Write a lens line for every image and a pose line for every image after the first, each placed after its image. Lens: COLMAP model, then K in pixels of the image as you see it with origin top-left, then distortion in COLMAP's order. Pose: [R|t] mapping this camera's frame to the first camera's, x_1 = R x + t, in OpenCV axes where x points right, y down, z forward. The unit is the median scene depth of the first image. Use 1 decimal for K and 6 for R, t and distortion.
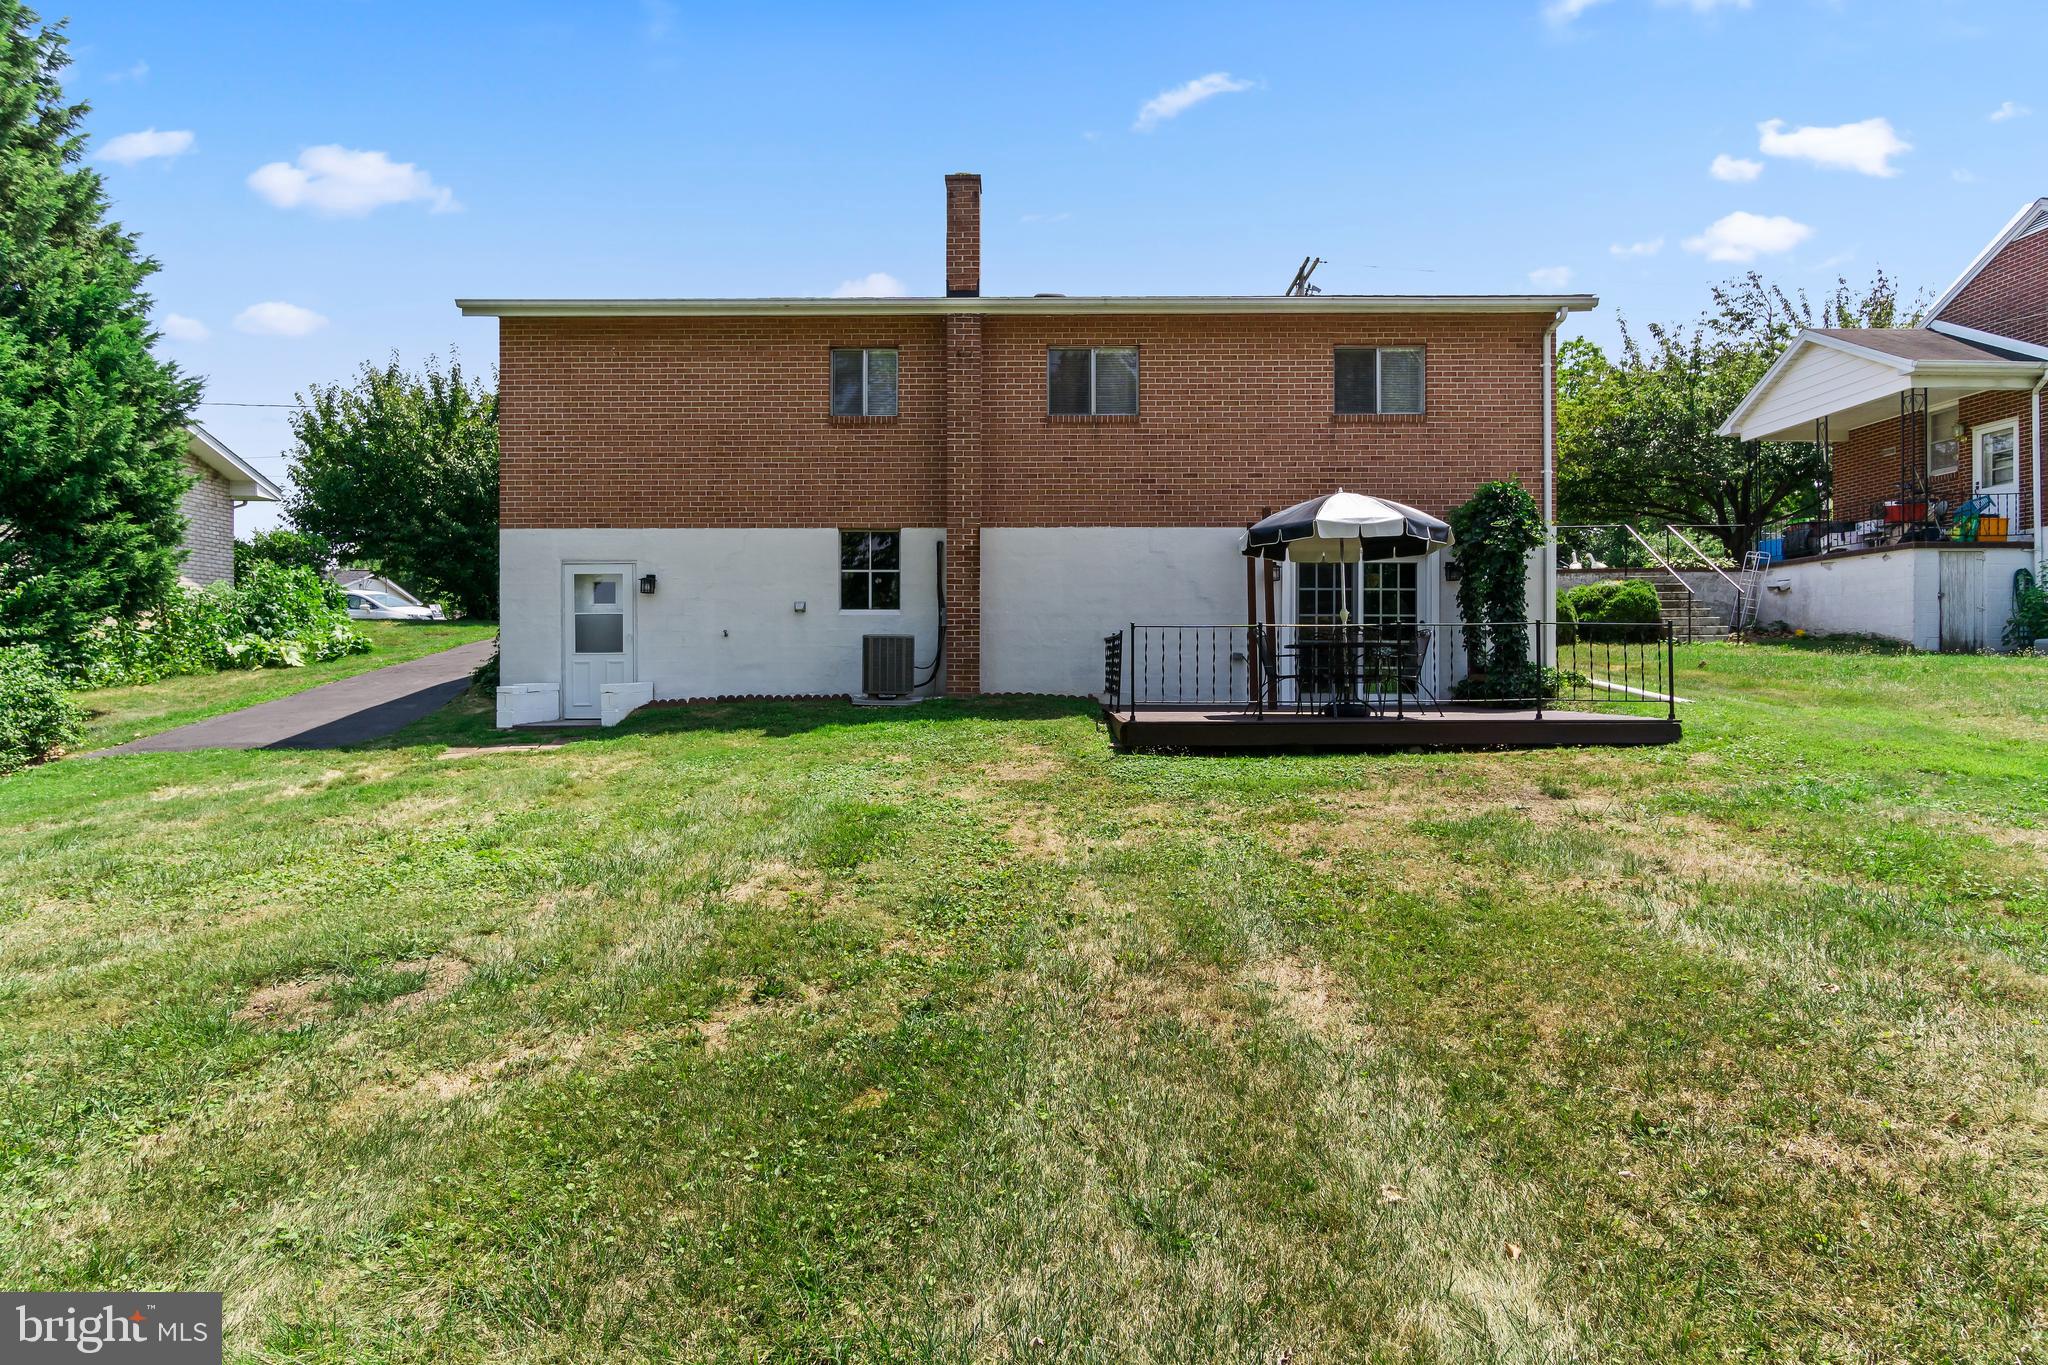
lens RADIAL K [[1099.6, 0, 1024.0], [0, 1099.6, 682.5], [0, 0, 1]] dist [-0.004377, -0.001002]
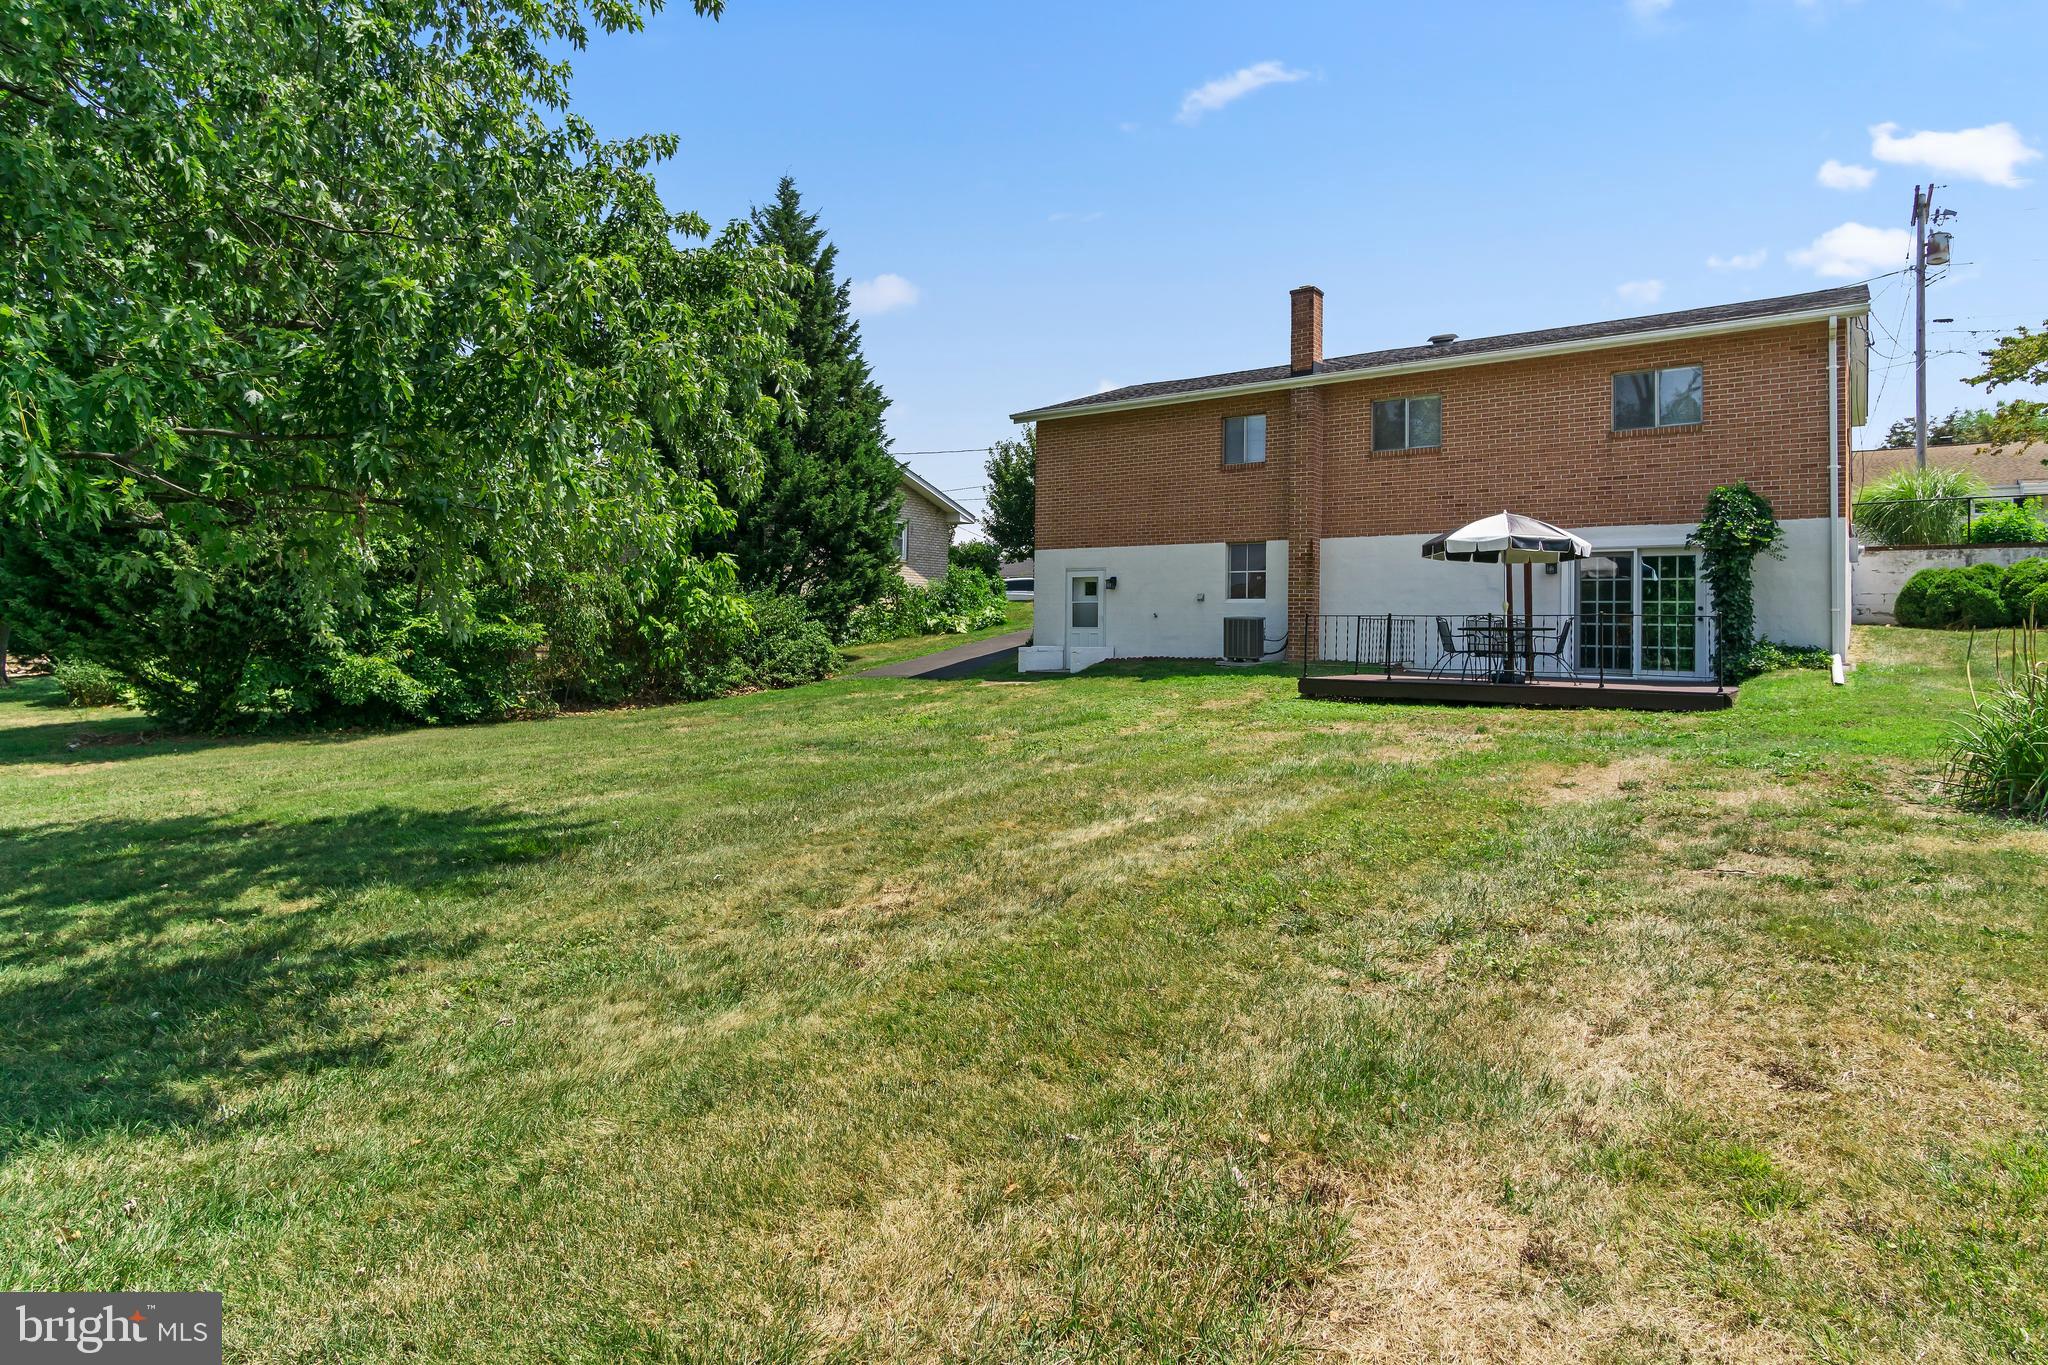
lens RADIAL K [[1114.5, 0, 996.6], [0, 1114.5, 654.0], [0, 0, 1]] dist [-0.005271, -0.001014]
pose [[0.793420, 0.025279, -0.608150, 0.486292], [-0.024481, 0.999654, 0.009613, -0.001586], [0.608182, 0.007261, 0.793764, -0.338972]]
